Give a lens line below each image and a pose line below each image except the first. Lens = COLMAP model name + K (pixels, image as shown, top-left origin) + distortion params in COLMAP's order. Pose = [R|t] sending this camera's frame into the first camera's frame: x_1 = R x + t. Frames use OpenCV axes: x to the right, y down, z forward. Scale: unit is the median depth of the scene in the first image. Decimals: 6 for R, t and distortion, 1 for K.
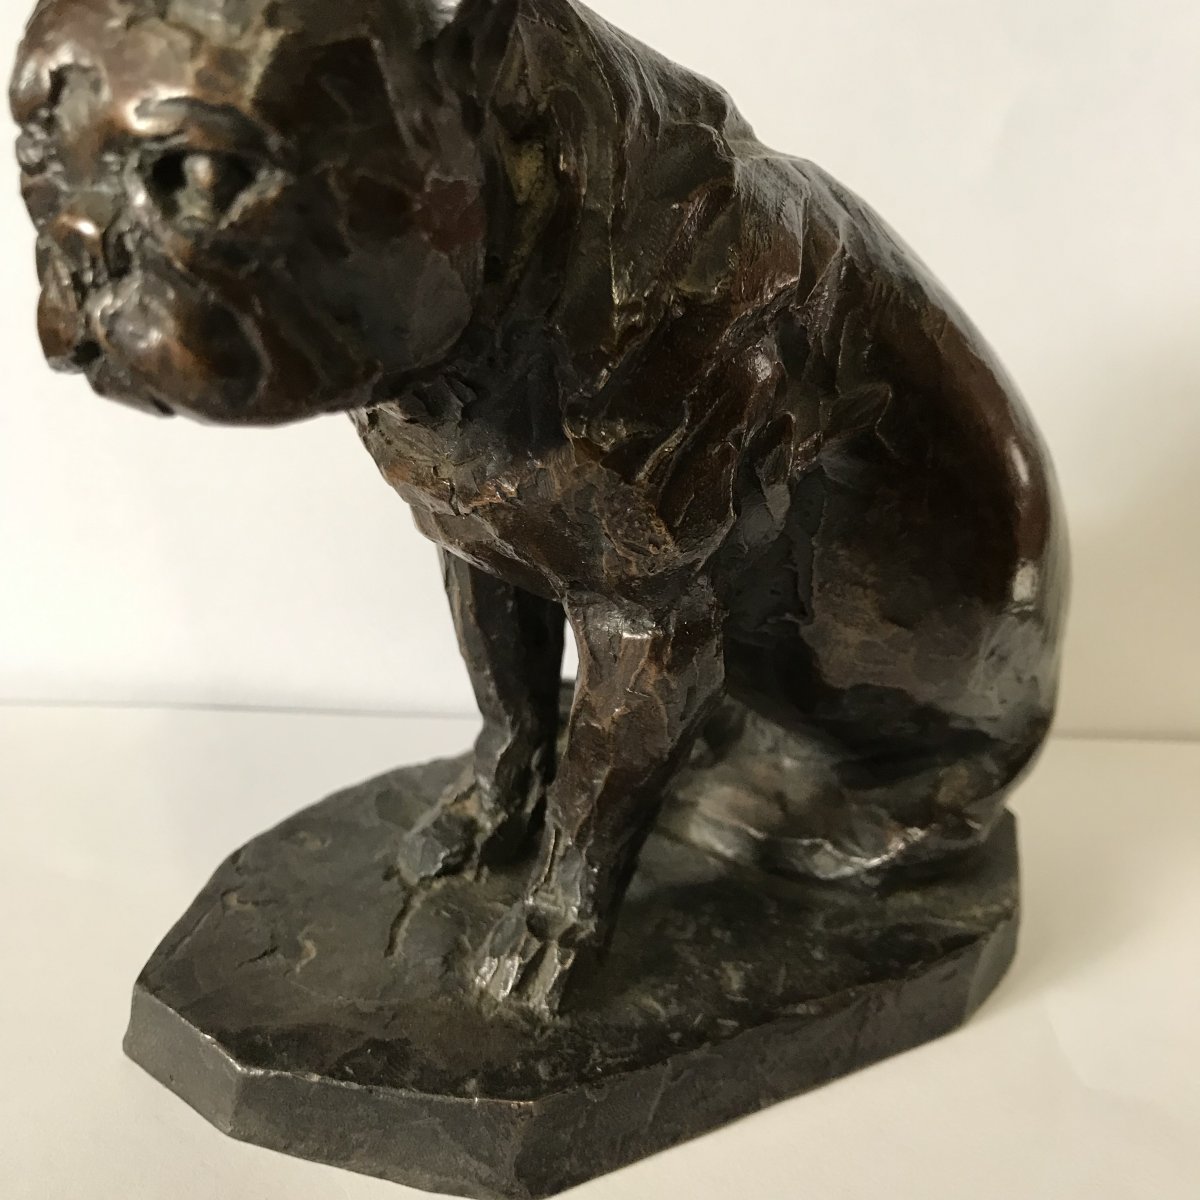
lens RADIAL K [[1418.6, 0, 600.0], [0, 1418.6, 600.0], [0, 0, 1]] dist [0.111572, -0.359168]
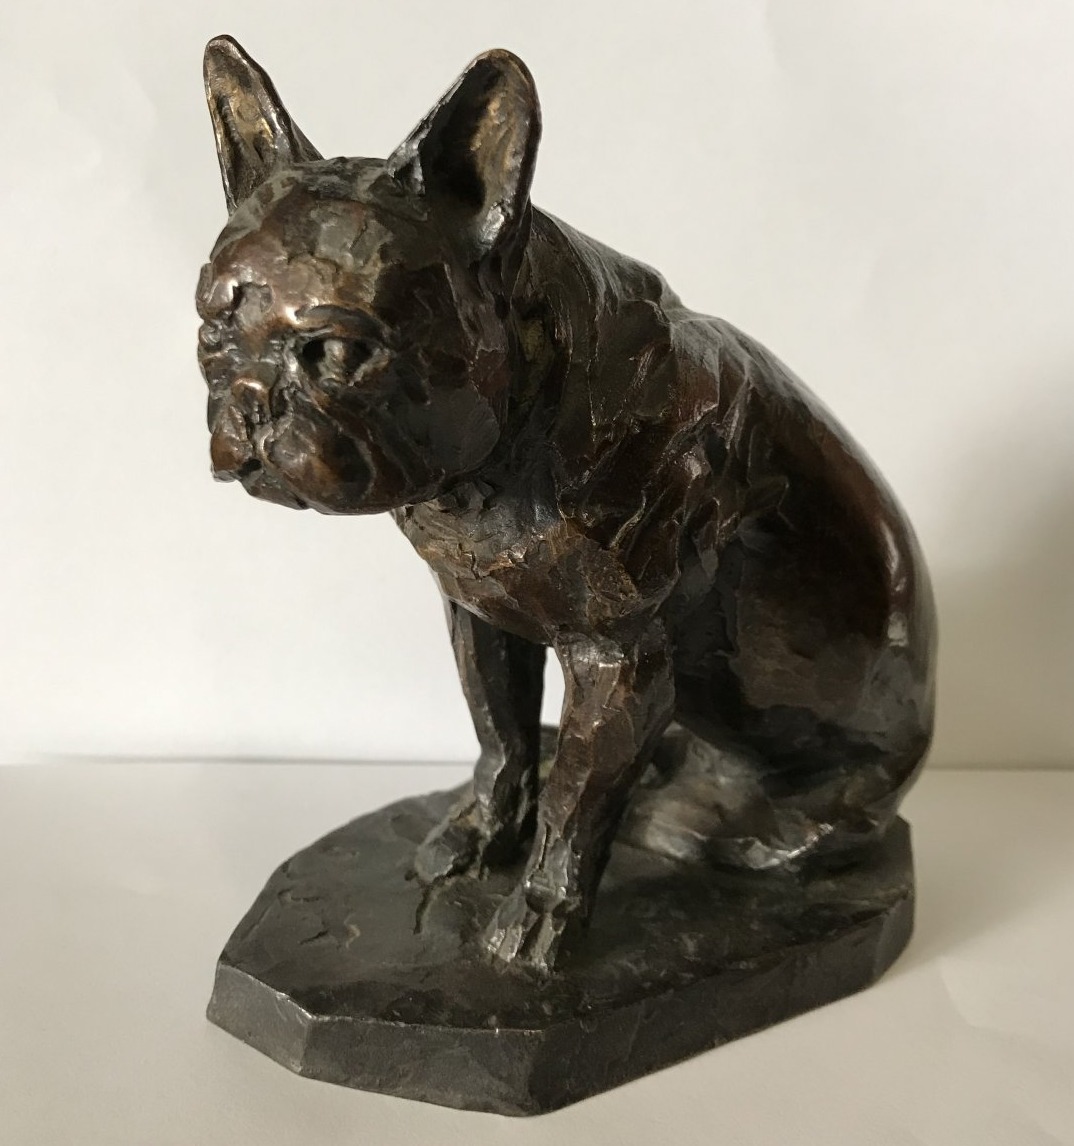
lens RADIAL K [[1447.8, 0, 562.9], [0, 1447.8, 542.8], [0, 0, 1]] dist [0.204454, -0.733069]
pose [[0.998998, -0.026043, 0.036399, -0.063277], [0.030059, 0.992965, -0.114530, 0.064208], [-0.033161, 0.115509, 0.992753, -0.368576]]
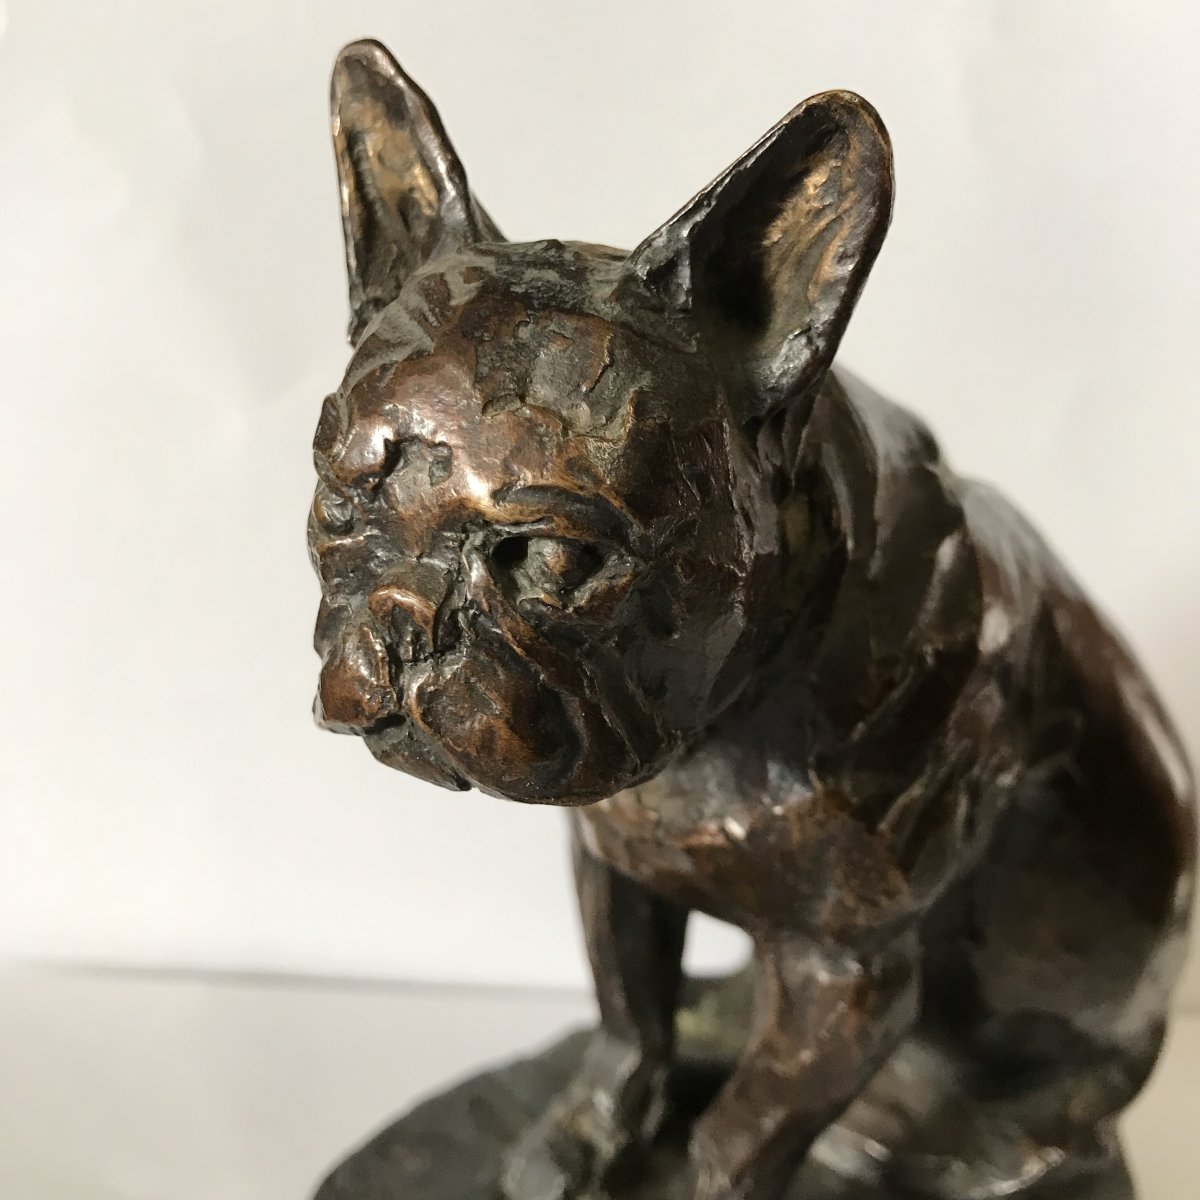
lens RADIAL K [[1449.1, 0, 600.0], [0, 1449.1, 600.0], [0, 0, 1]] dist [0.116597, -0.456105]
pose [[0.995179, 0.034225, 0.091915, -0.220036], [-0.023596, 0.993162, -0.114334, -0.104965], [-0.095200, 0.111614, 0.989181, 0.025176]]
